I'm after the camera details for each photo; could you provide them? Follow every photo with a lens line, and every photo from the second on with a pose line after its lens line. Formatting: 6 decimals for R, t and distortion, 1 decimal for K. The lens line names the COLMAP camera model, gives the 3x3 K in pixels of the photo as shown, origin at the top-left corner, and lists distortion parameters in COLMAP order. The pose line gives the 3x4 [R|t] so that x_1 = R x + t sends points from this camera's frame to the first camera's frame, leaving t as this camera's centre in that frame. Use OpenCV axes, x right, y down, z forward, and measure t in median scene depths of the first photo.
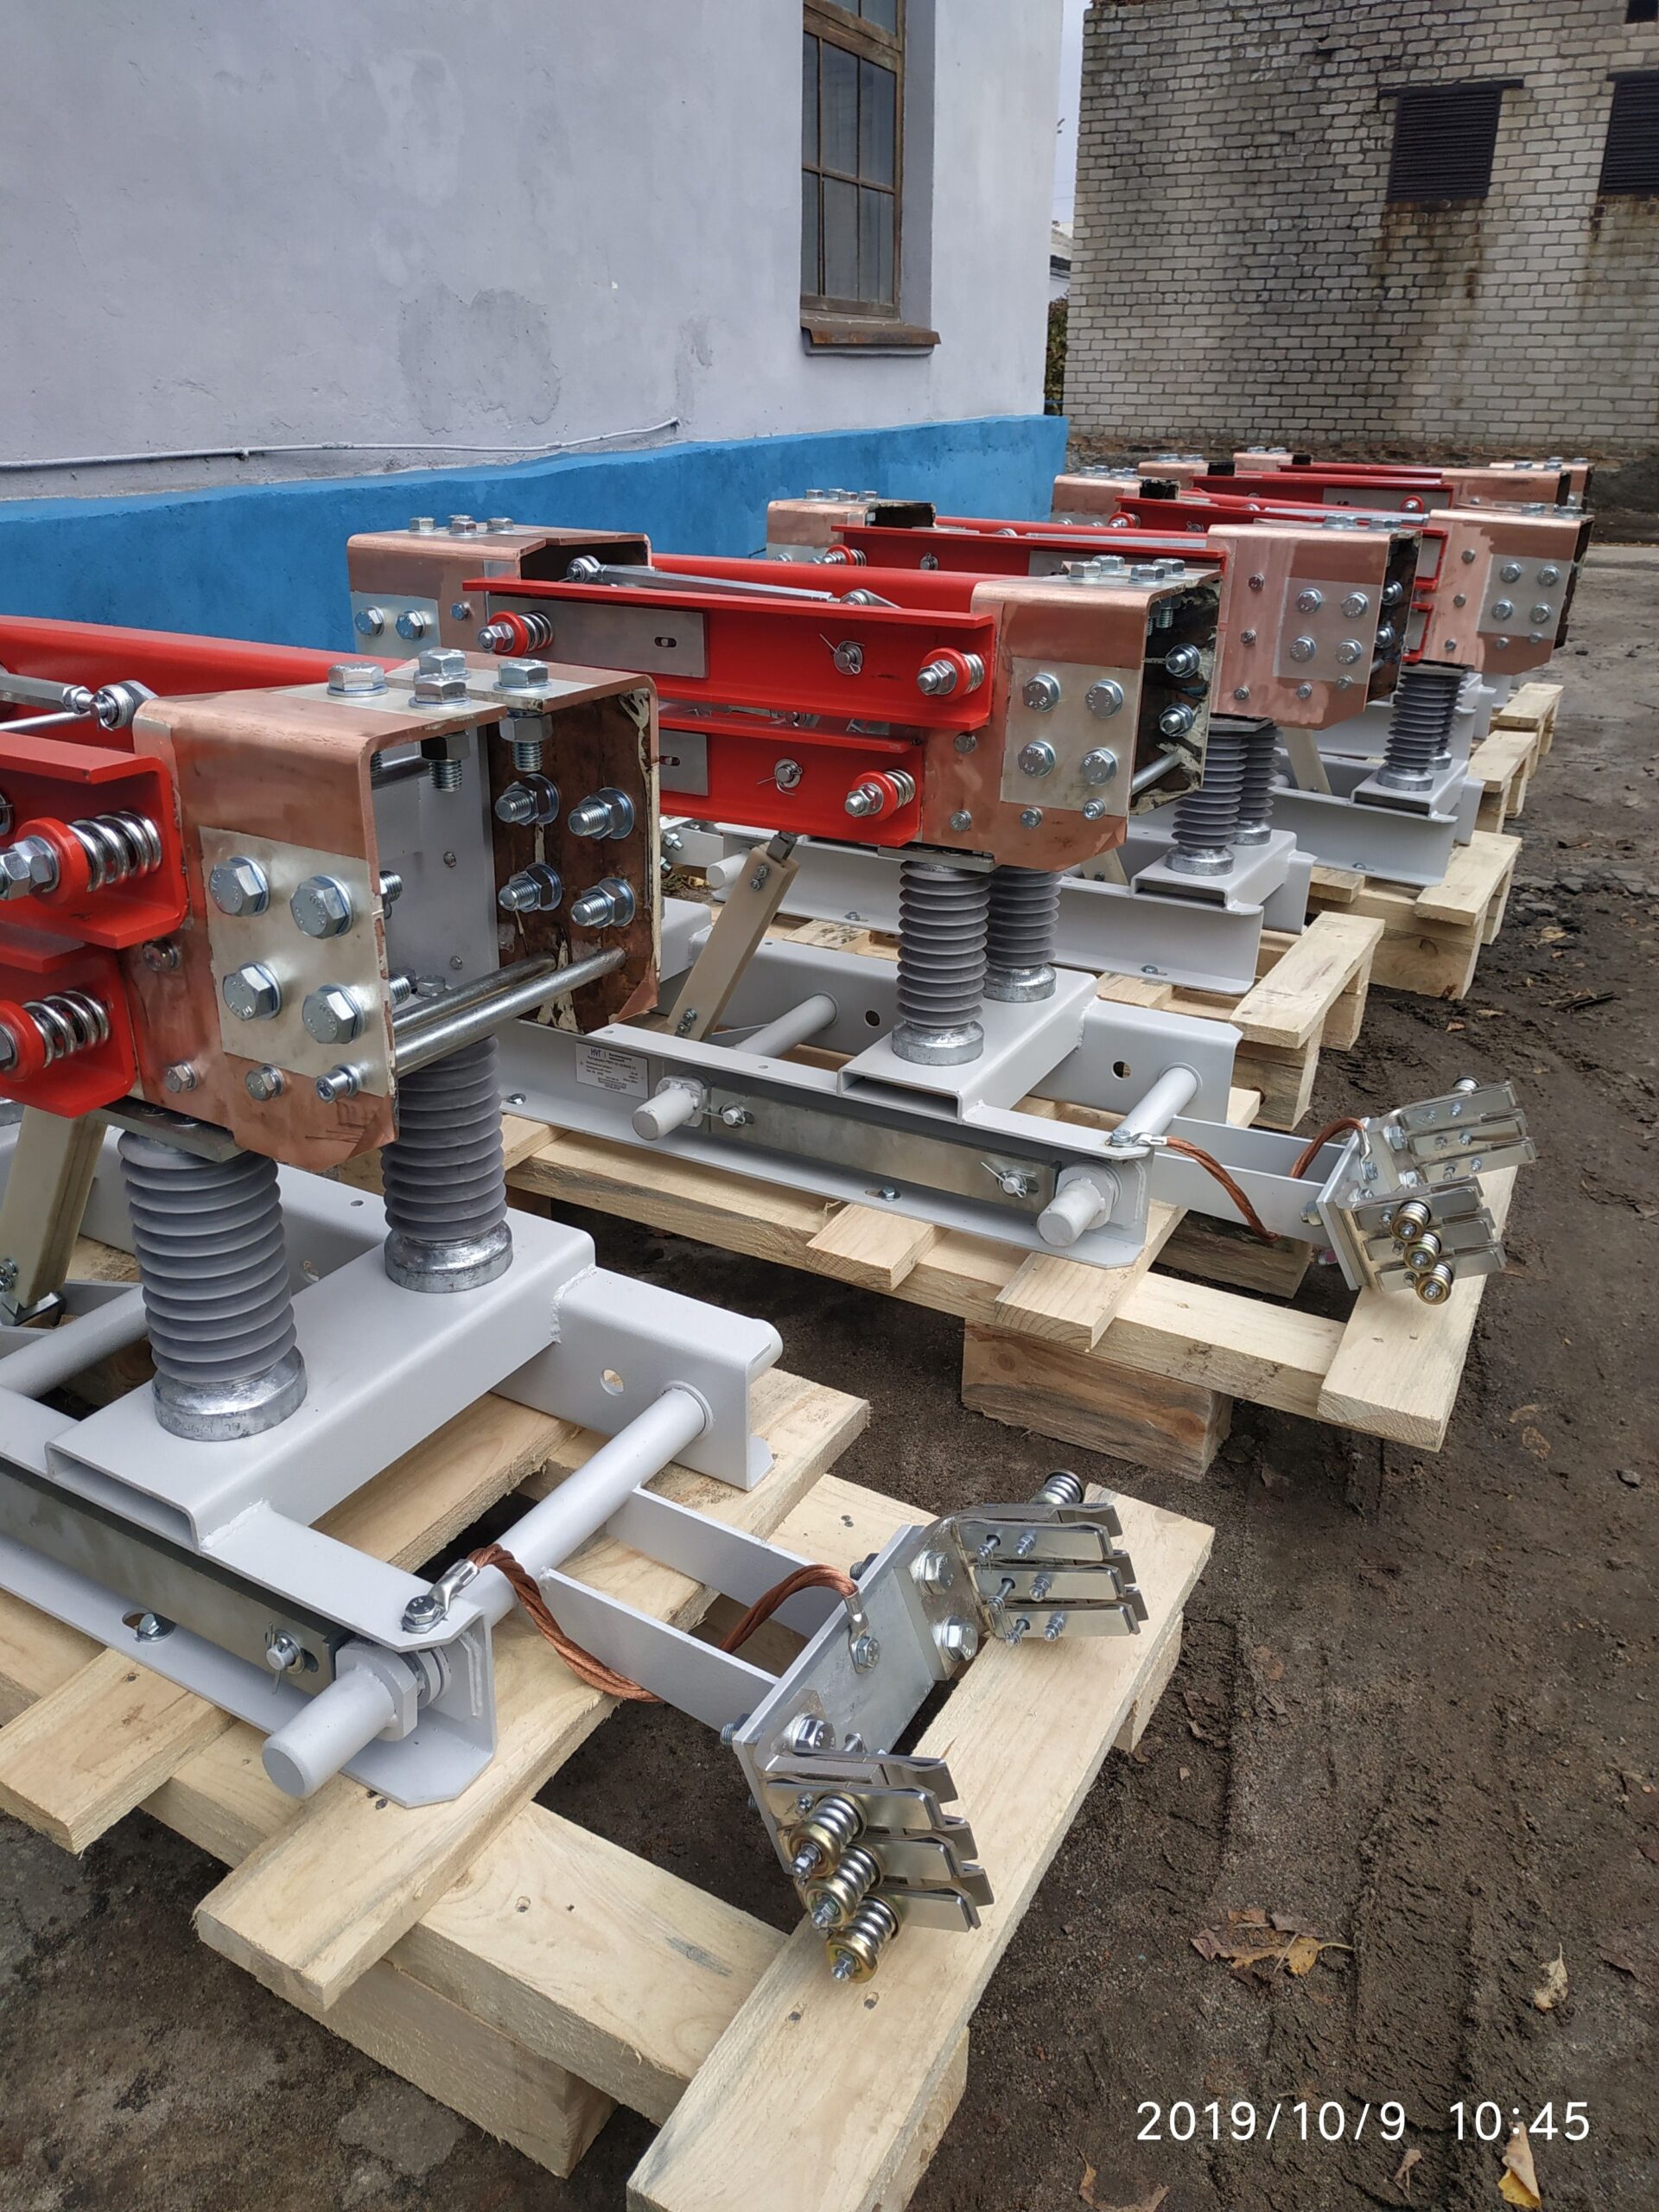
lens RADIAL K [[1569.9, 0, 831.6], [0, 1569.9, 1056.0], [0, 0, 1]] dist [-0.011435, 0.000600]
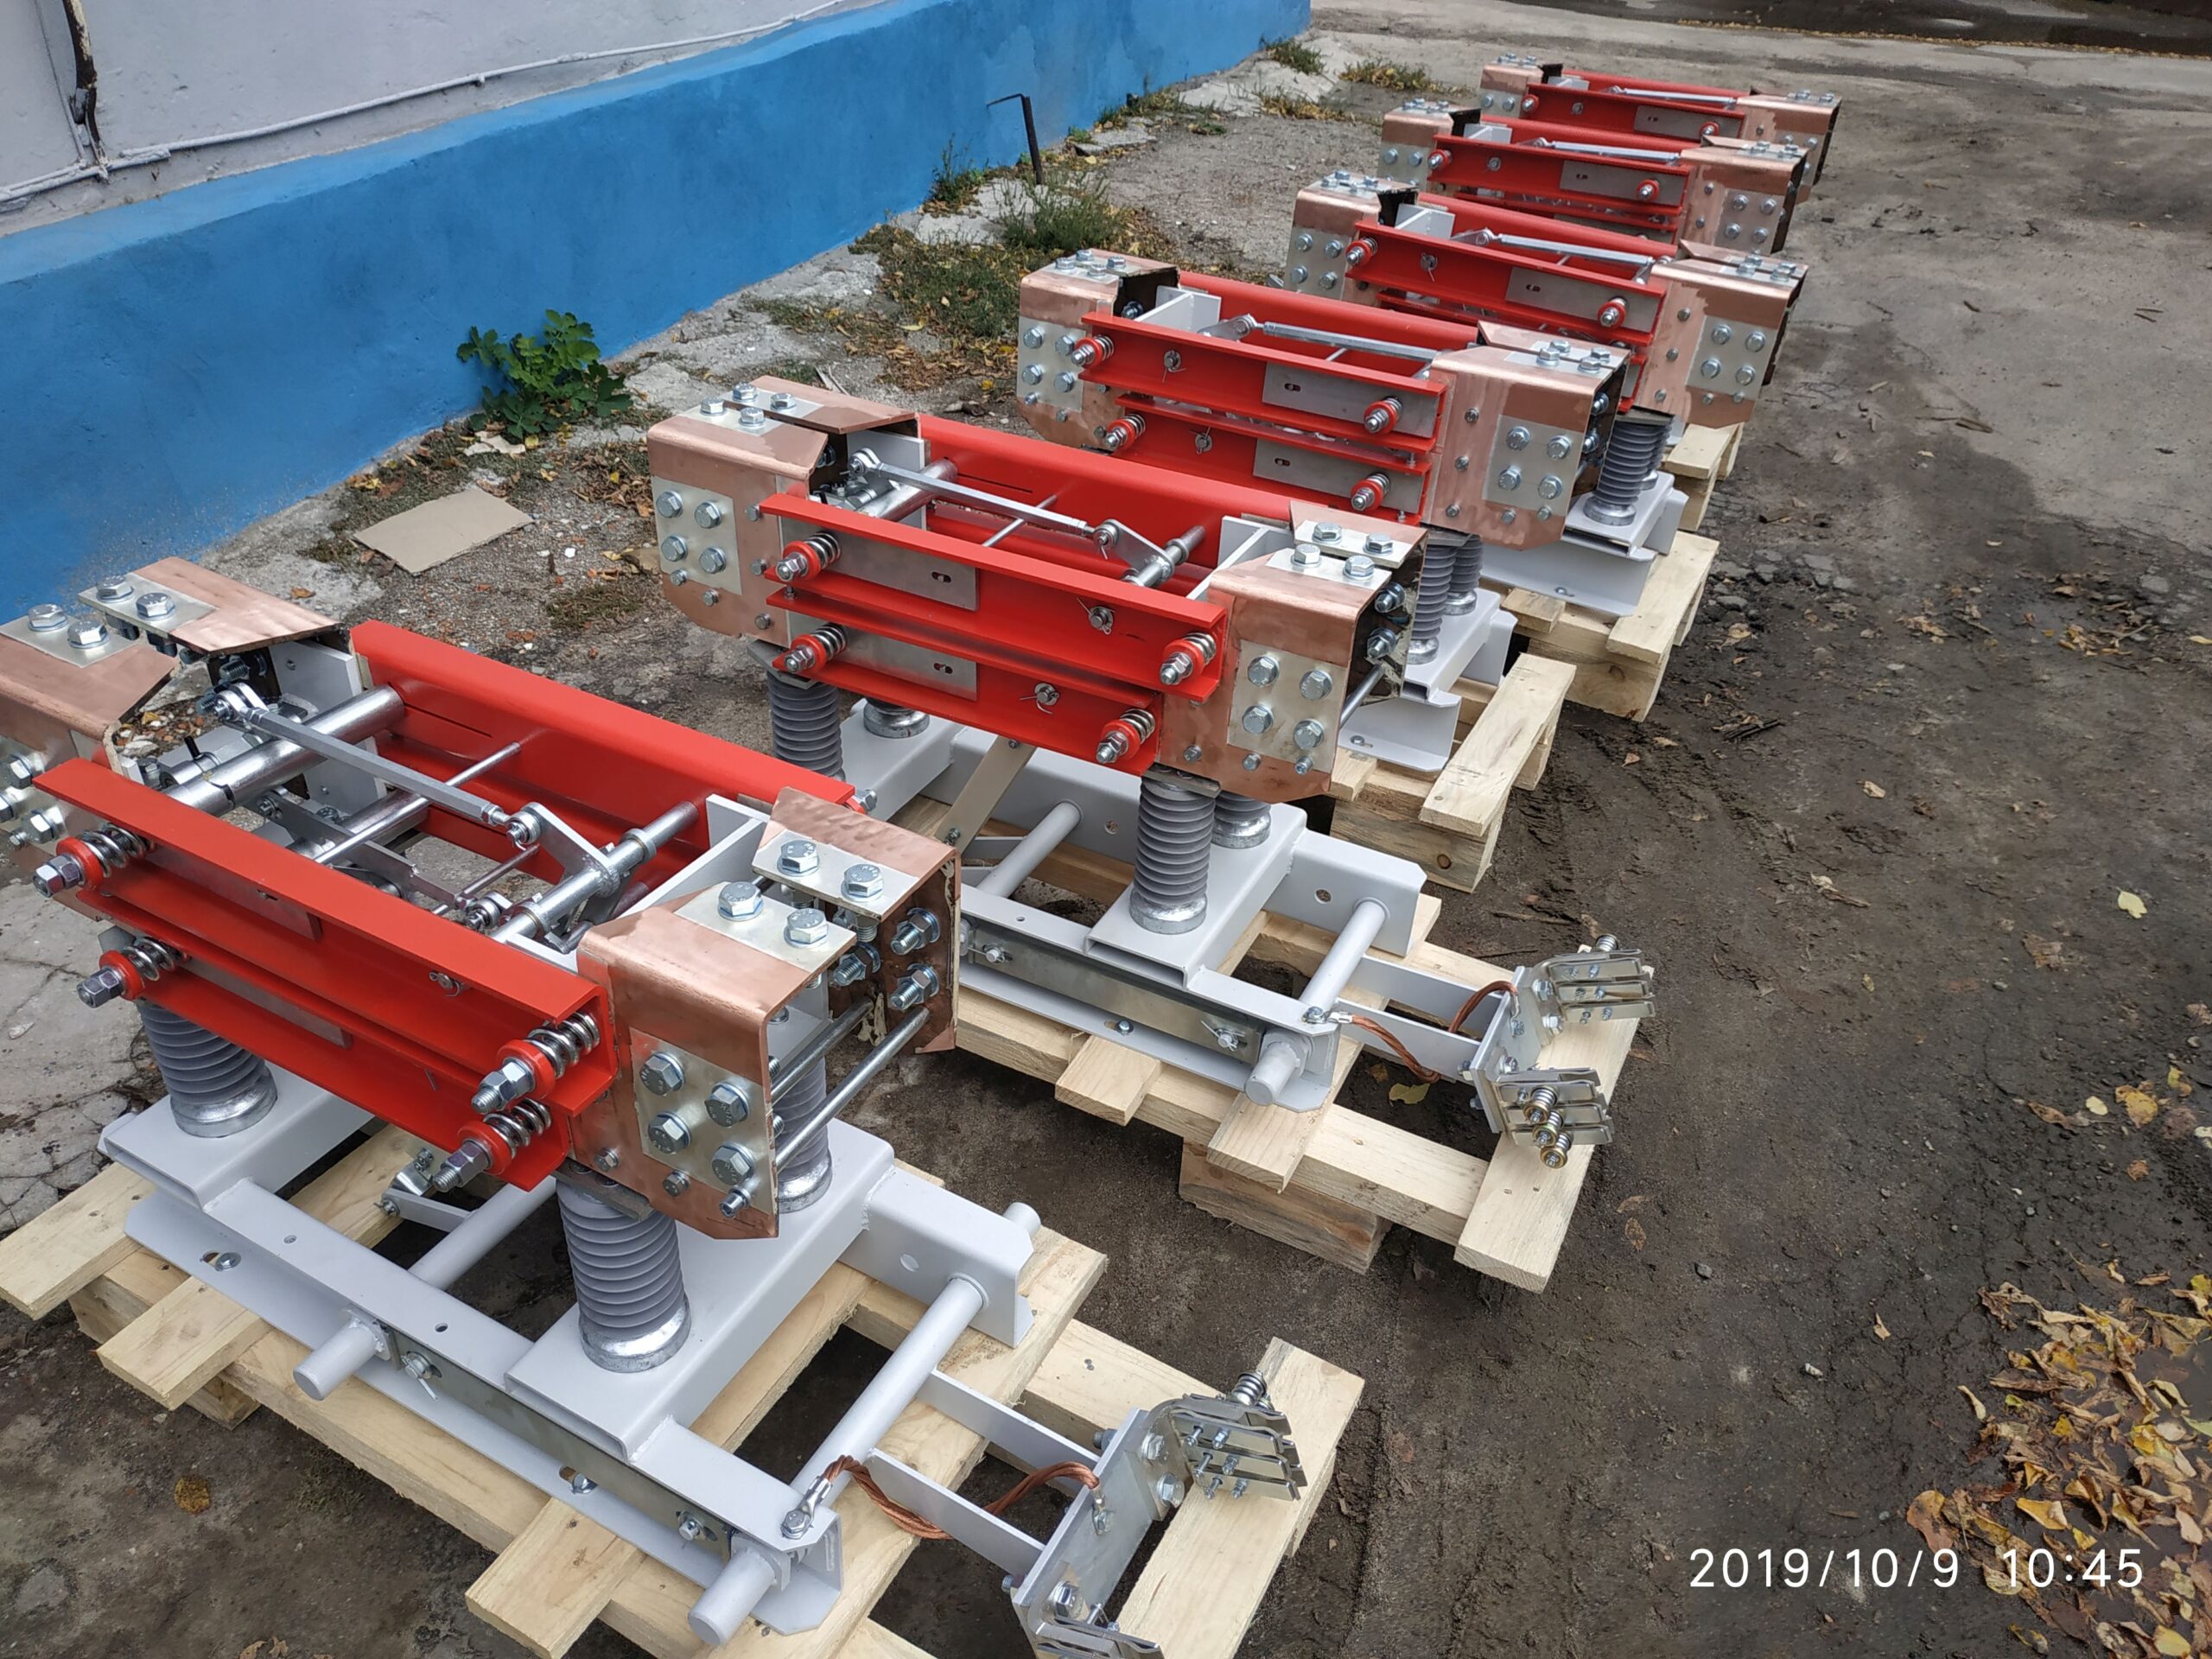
lens RADIAL K [[1566.0, 0, 1091.0], [0, 1566.0, 824.3], [0, 0, 1]] dist [-0.005379, -0.001294]
pose [[0.999601, 0.015129, 0.023840, -0.021330], [-0.019451, 0.980998, 0.193040, -0.320658], [-0.020466, -0.193427, 0.980901, -0.163067]]
